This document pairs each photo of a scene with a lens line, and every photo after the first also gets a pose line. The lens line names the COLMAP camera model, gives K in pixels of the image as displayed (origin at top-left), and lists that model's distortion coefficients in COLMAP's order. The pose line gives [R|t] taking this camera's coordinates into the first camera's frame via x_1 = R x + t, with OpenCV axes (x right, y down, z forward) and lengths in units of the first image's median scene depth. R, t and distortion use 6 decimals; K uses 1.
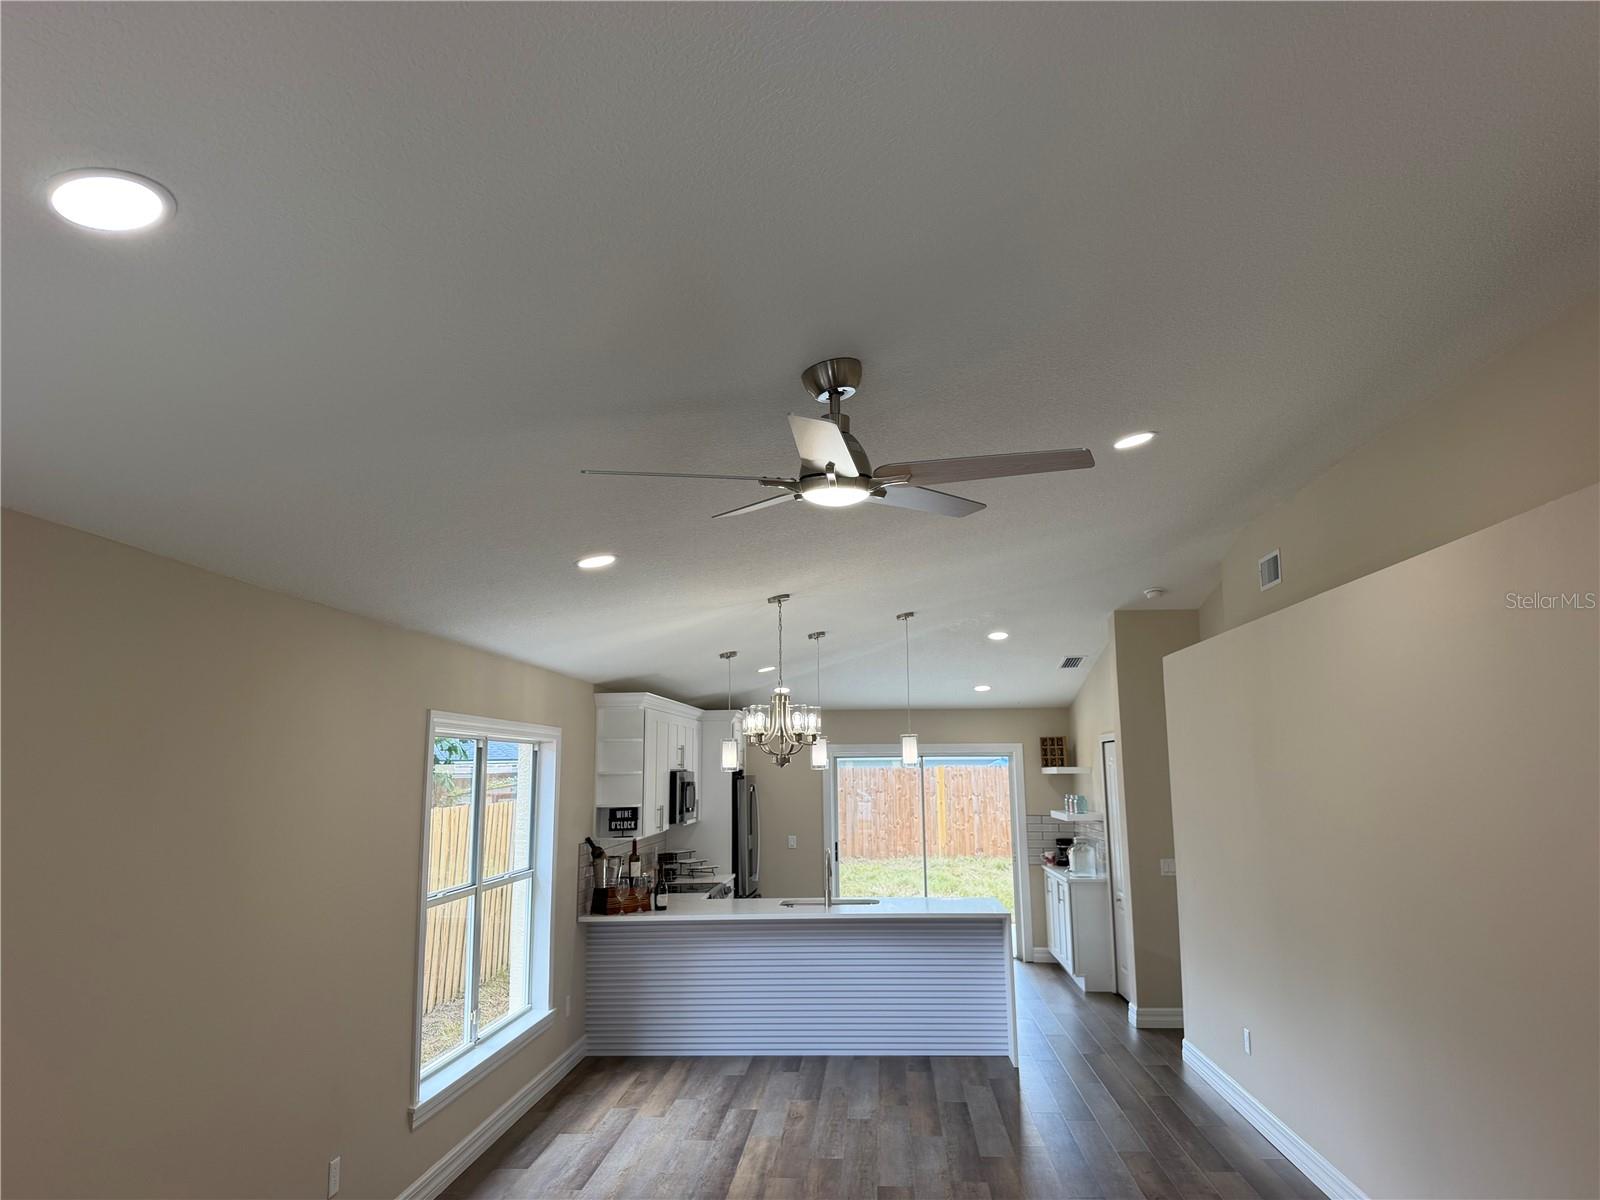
lens RADIAL K [[1093.0, 0, 800.0], [0, 1093.0, 600.0], [0, 0, 1]] dist [0.174738, -0.381832]
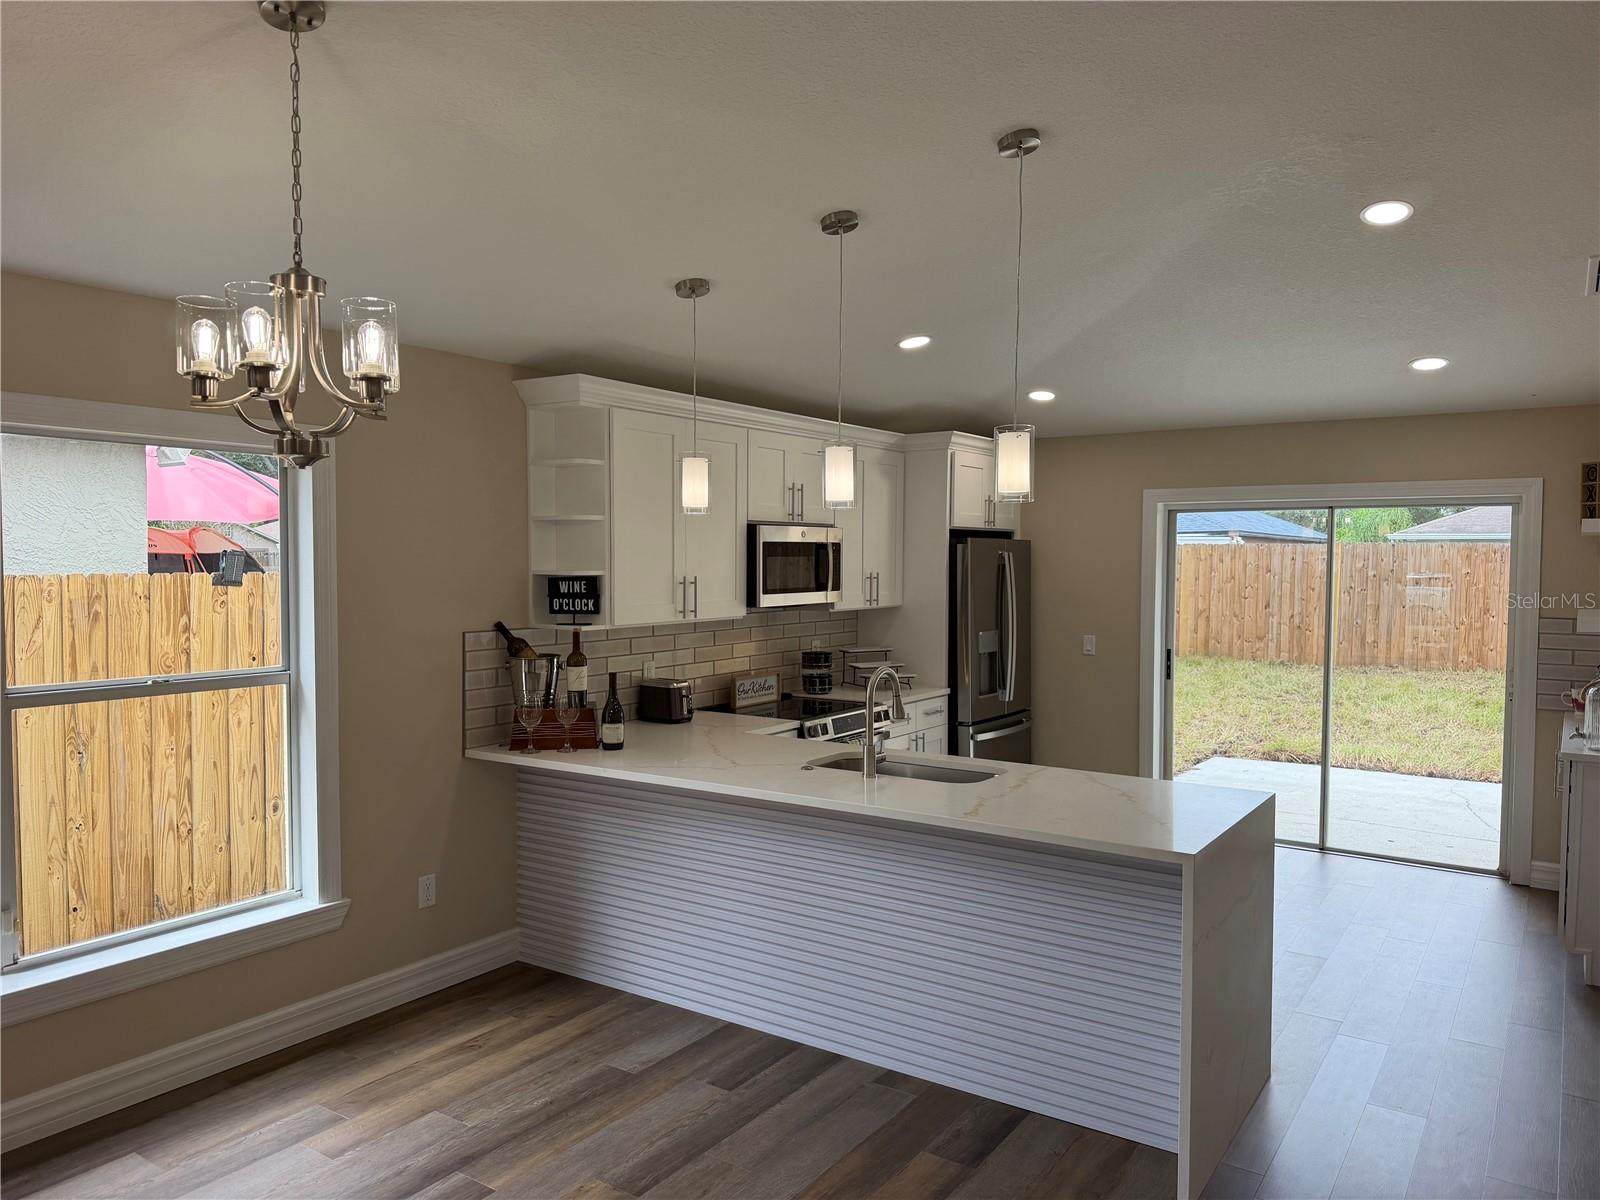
lens RADIAL K [[1101.9, 0, 800.0], [0, 1101.9, 600.0], [0, 0, 1]] dist [0.142732, -0.203944]
pose [[0.864609, 0.032942, -0.501365, 0.208163], [0.064877, 0.982176, 0.176414, 0.089580], [0.498240, -0.185056, 0.847060, 0.478689]]
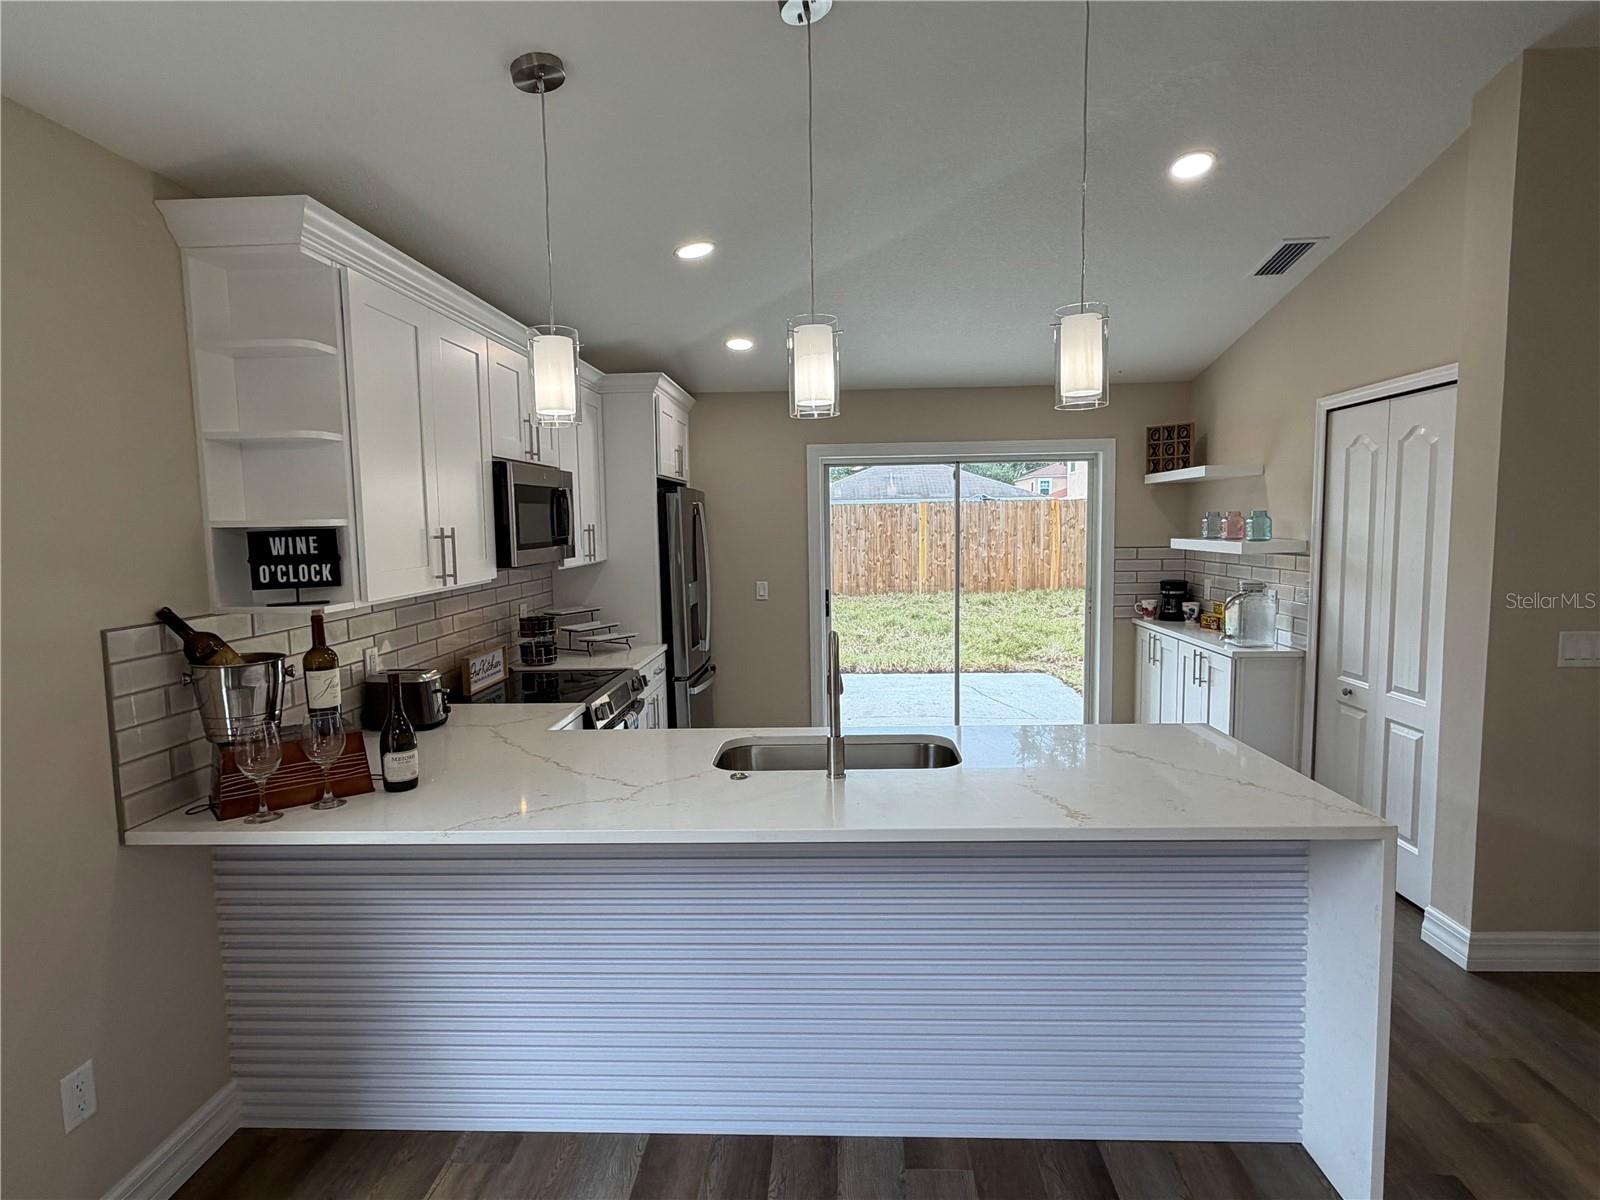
lens RADIAL K [[866.4, 0, 800.0], [0, 866.4, 600.0], [0, 0, 1]] dist [-0.002725, -0.000631]
pose [[0.999715, -0.009132, 0.022056, 0.005273], [0.003487, 0.969891, 0.243516, 0.120866], [-0.023616, -0.243370, 0.969646, 0.605556]]
